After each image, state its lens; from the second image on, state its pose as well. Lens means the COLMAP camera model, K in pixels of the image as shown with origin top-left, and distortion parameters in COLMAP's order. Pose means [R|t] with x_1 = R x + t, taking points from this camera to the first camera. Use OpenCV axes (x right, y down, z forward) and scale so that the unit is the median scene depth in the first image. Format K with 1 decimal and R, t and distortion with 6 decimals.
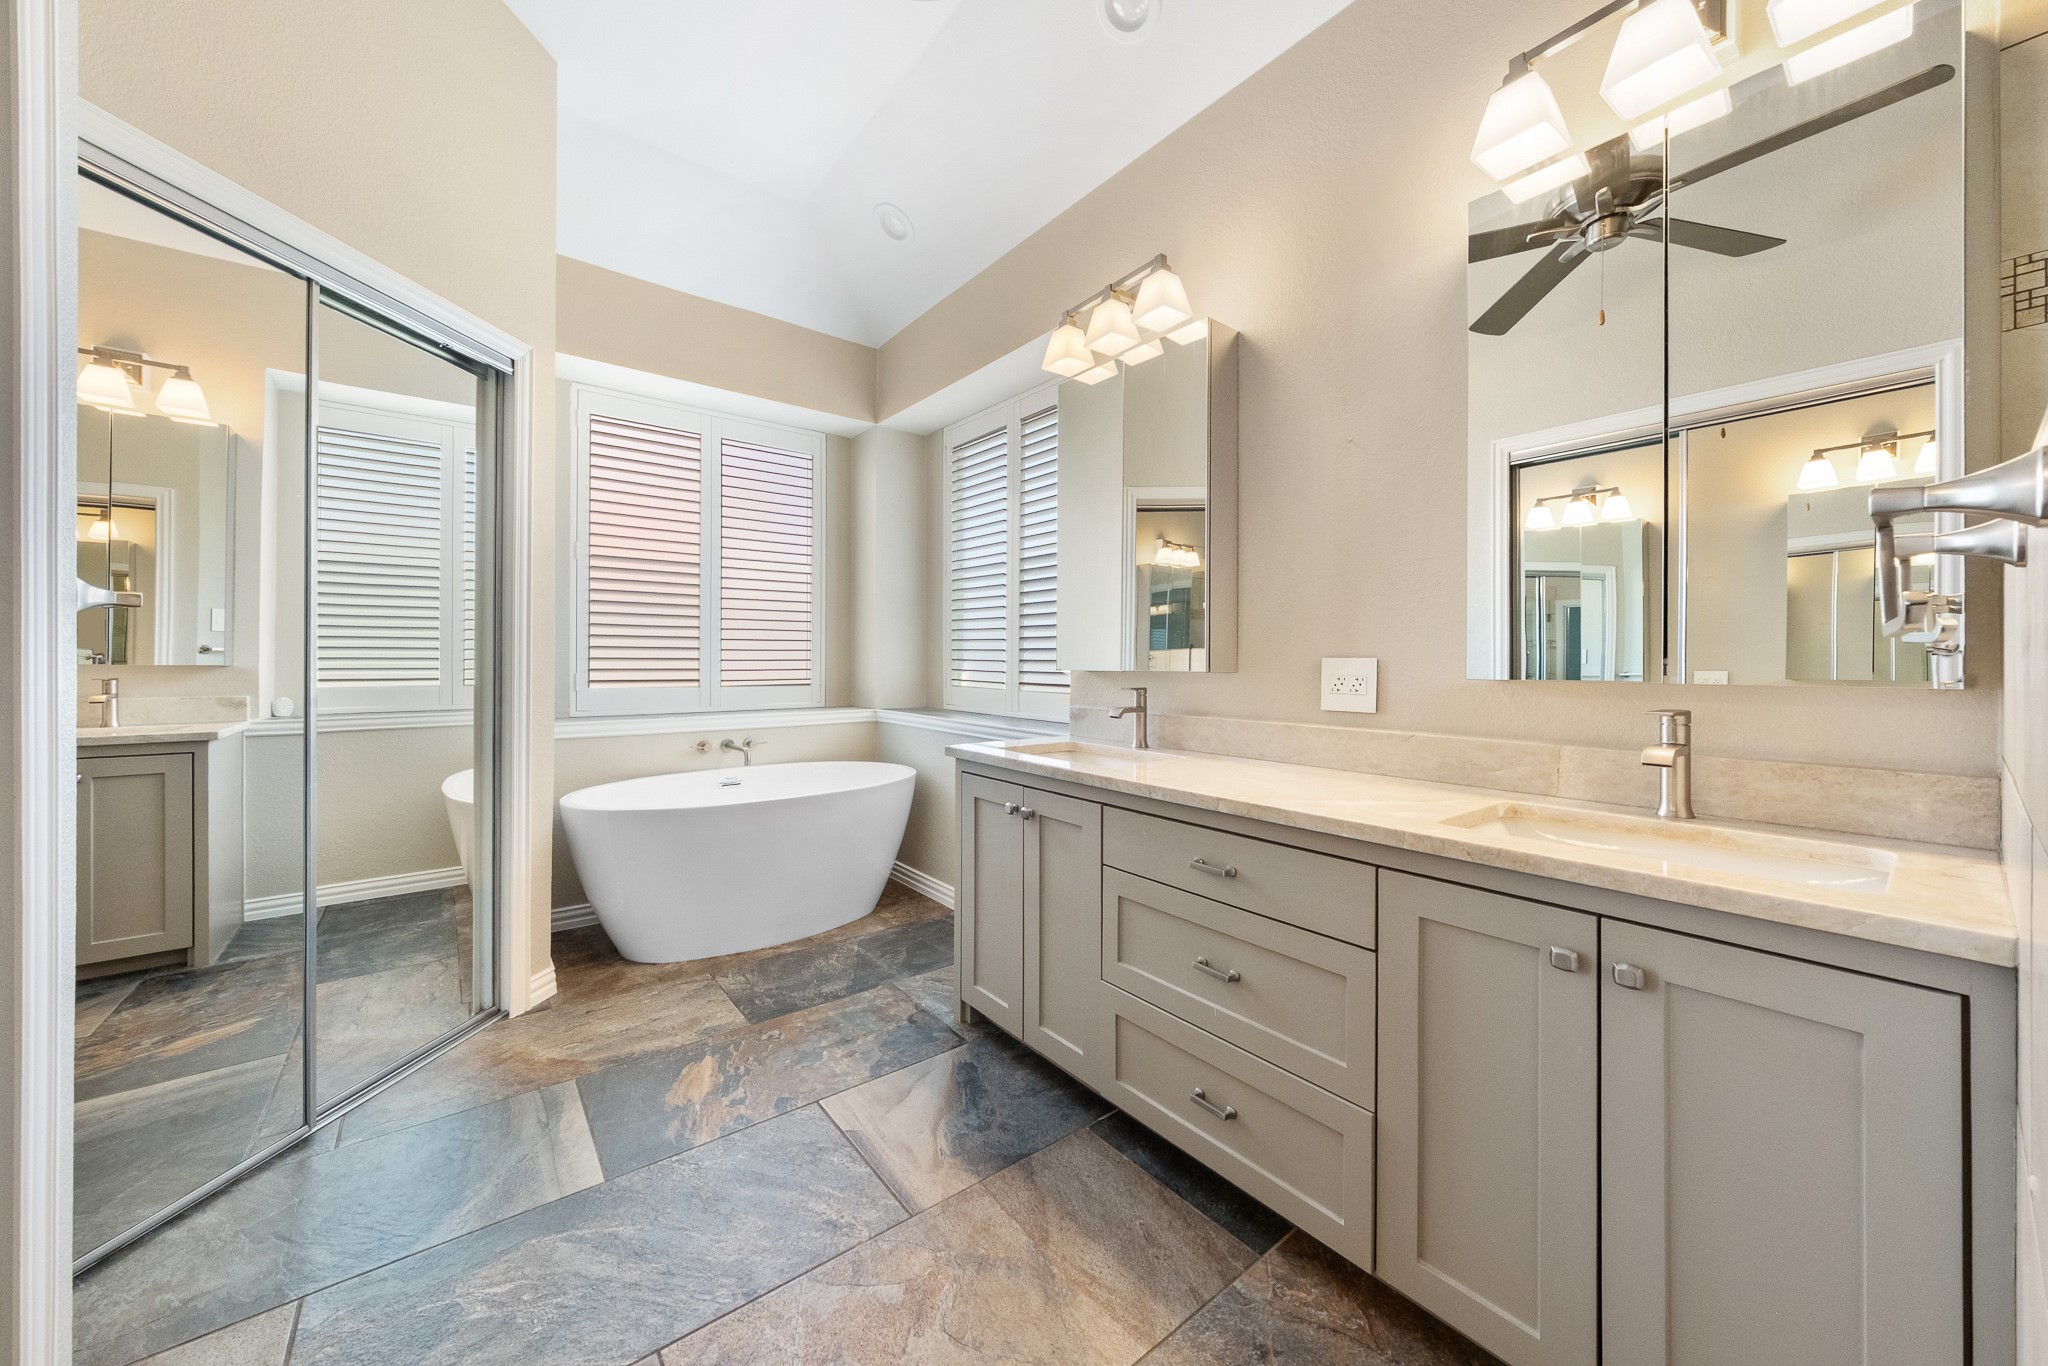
lens RADIAL K [[734.4, 0, 1017.3], [0, 734.4, 660.4], [0, 0, 1]] dist [0.000534, 0.000033]
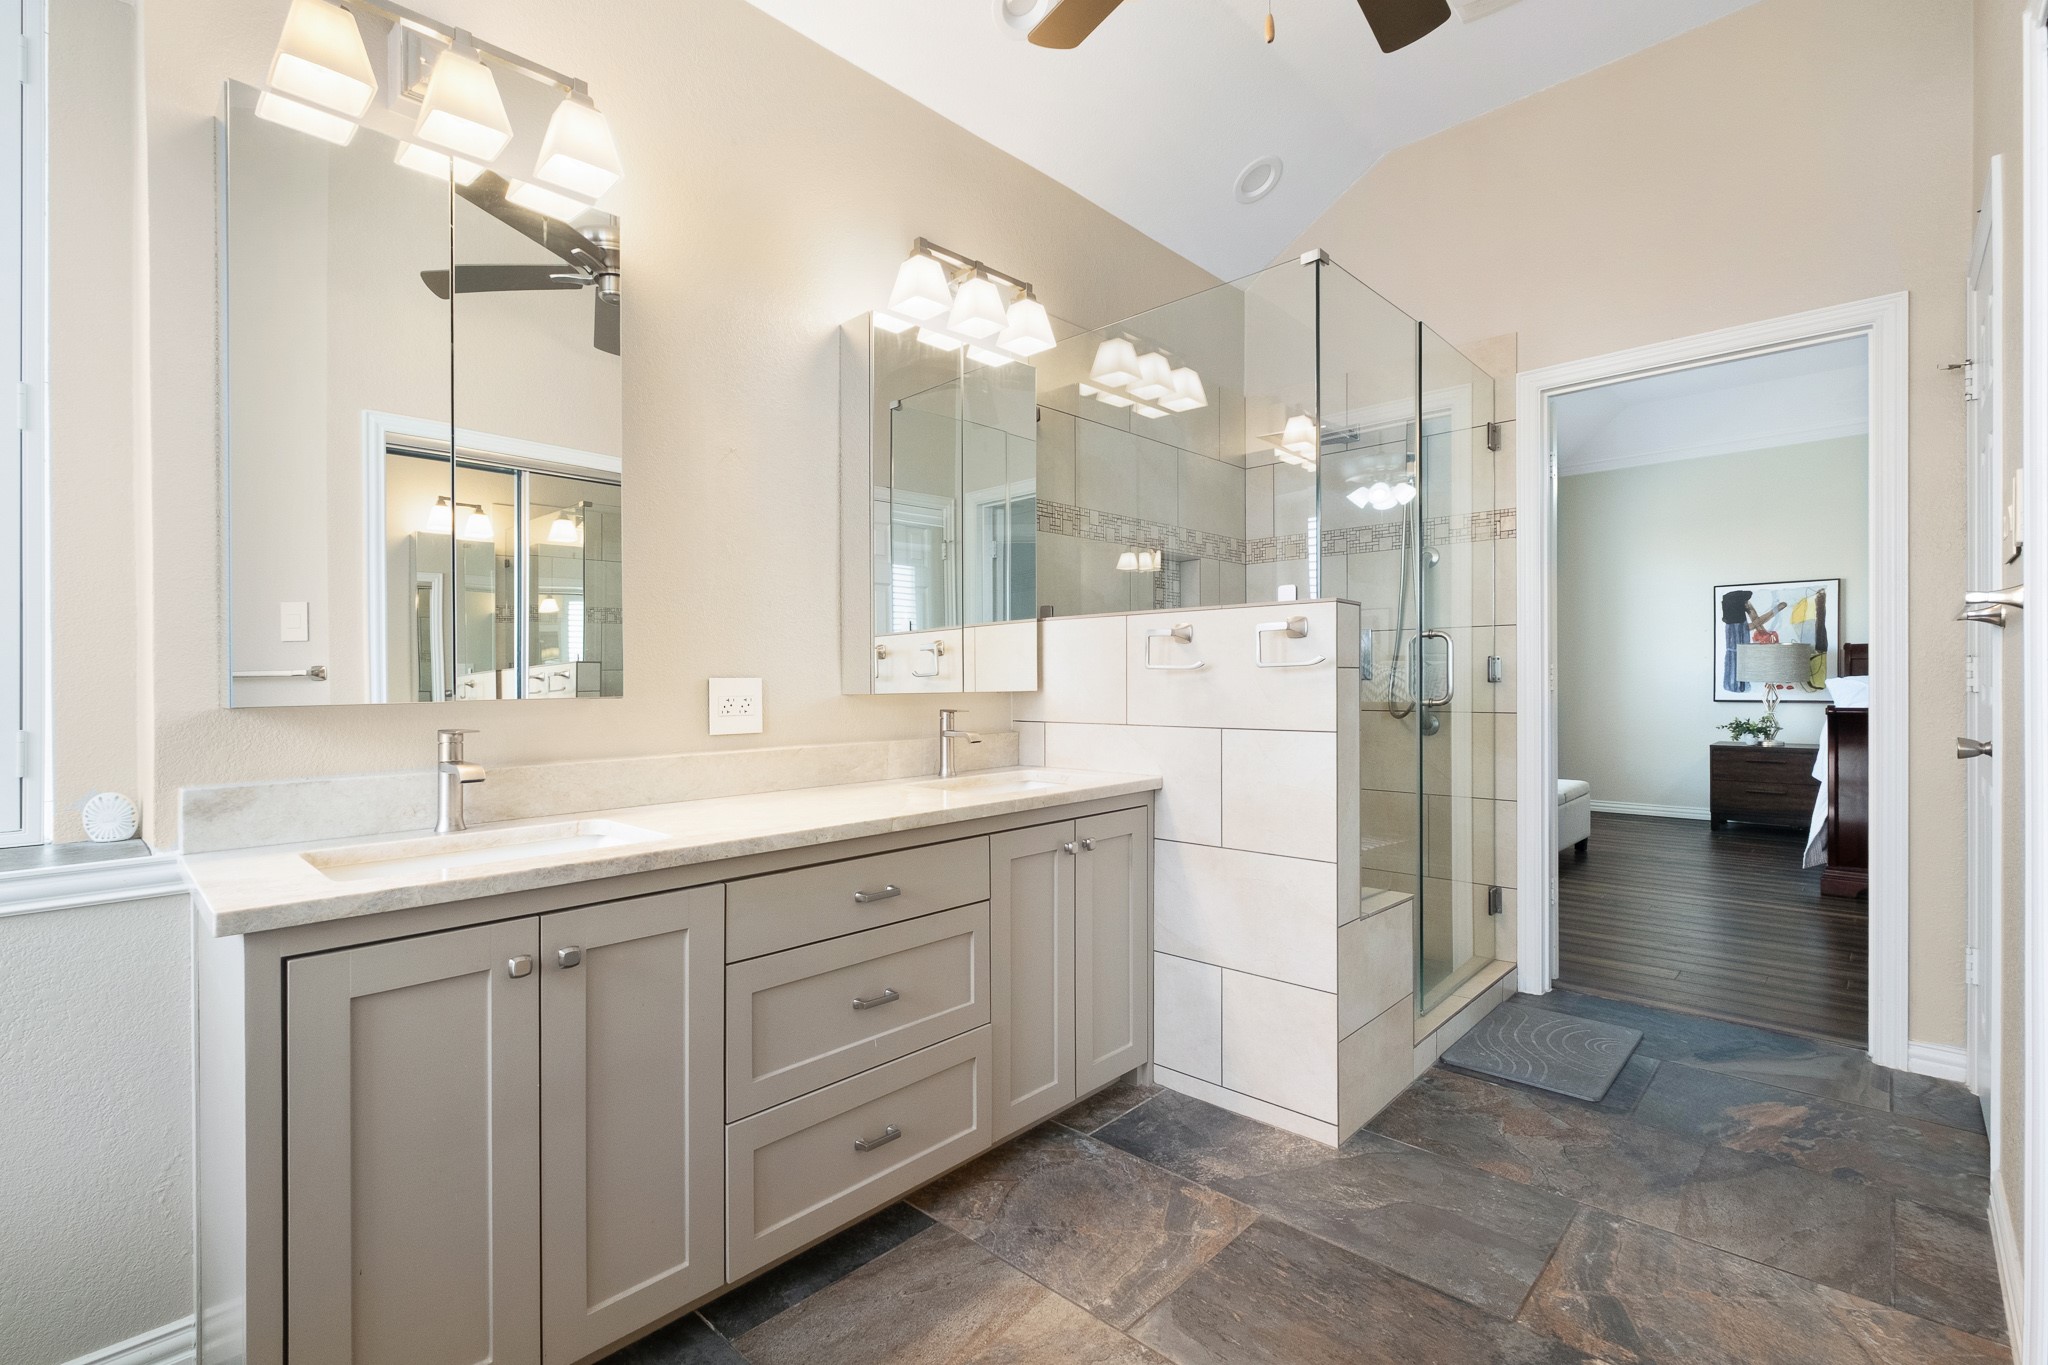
lens RADIAL K [[870.5, 0, 1024.0], [0, 870.5, 682.5], [0, 0, 1]] dist [-0.000624, -0.000046]
pose [[-0.132043, -0.004537, 0.991234, -0.876204], [0.009948, 0.999933, 0.005902, -0.001131], [-0.991194, 0.010640, -0.131989, 0.934787]]
